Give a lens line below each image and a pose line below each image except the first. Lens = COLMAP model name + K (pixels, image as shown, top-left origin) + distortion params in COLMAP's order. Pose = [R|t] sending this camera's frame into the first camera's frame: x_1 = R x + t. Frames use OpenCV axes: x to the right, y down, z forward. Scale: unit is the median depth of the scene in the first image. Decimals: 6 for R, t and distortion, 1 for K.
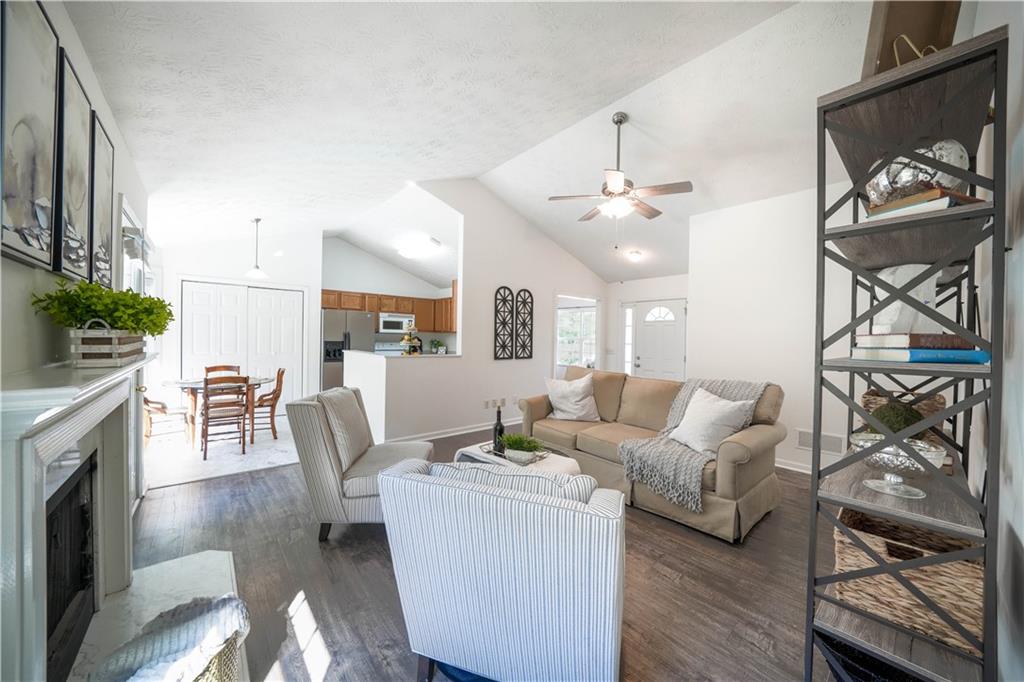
lens RADIAL K [[357.6, 0, 512.0], [0, 357.6, 341.0], [0, 0, 1]] dist [0.000199, 0.000018]
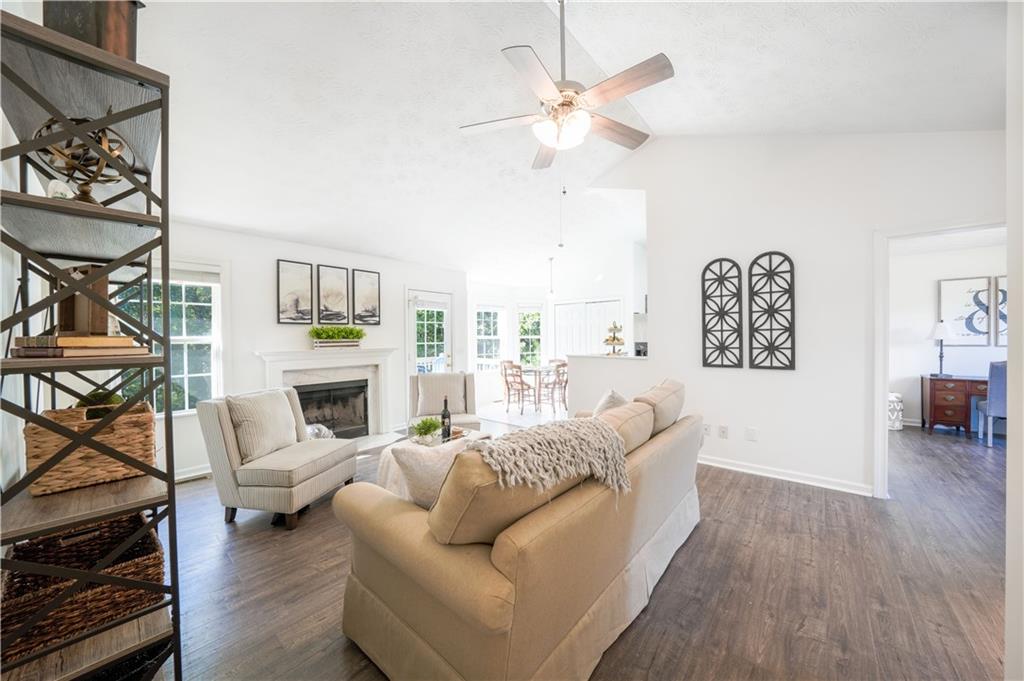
lens RADIAL K [[357.6, 0, 512.0], [0, 357.6, 340.5], [0, 0, 1]] dist [0.000199, 0.000018]
pose [[0.174819, -0.014867, -0.984488, 0.552498], [0.004724, 0.999887, -0.014261, 0.008317], [0.984589, -0.002158, 0.174870, 0.487338]]
